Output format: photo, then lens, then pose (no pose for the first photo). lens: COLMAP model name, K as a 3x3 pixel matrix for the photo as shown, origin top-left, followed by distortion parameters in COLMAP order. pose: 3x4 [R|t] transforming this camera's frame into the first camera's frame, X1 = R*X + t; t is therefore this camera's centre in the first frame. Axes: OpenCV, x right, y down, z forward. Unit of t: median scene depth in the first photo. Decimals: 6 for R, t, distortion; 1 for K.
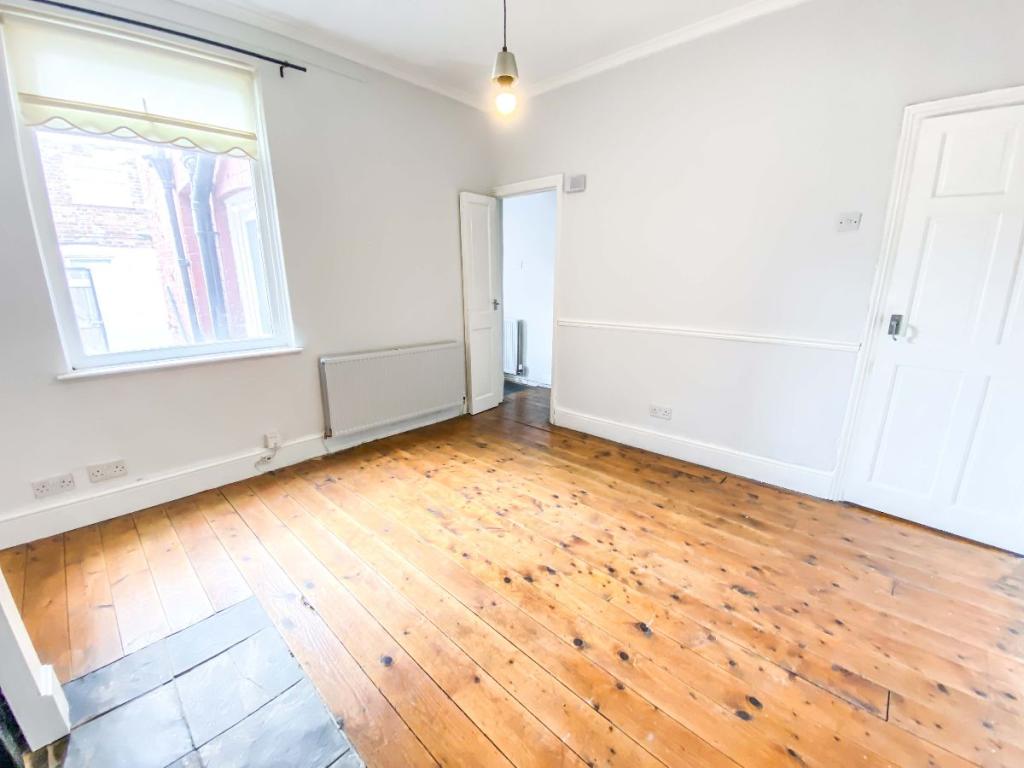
lens RADIAL K [[417.1, 0, 510.0], [0, 417.1, 385.4], [0, 0, 1]] dist [0.031054, -0.026112]
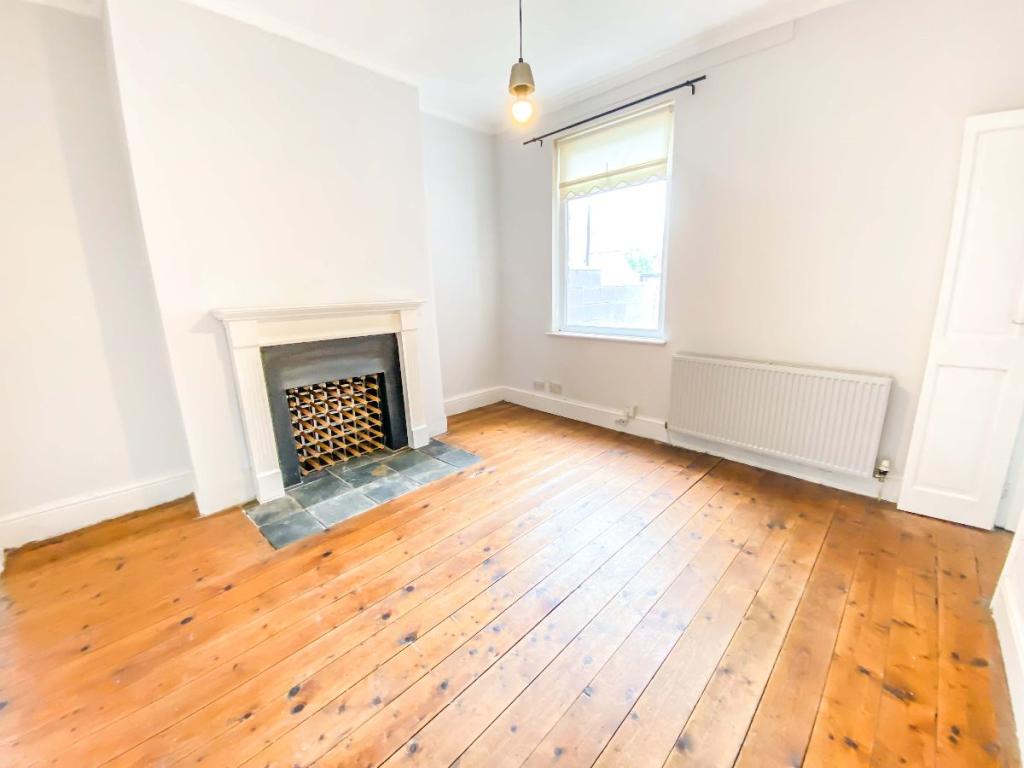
lens RADIAL K [[417.1, 0, 510.0], [0, 417.1, 385.4], [0, 0, 1]] dist [0.031054, -0.026112]
pose [[-0.025031, 0.237517, -0.971061, 0.709434], [-0.228120, 0.944380, 0.236871, -0.168586], [0.973311, 0.227448, 0.030544, 0.671399]]
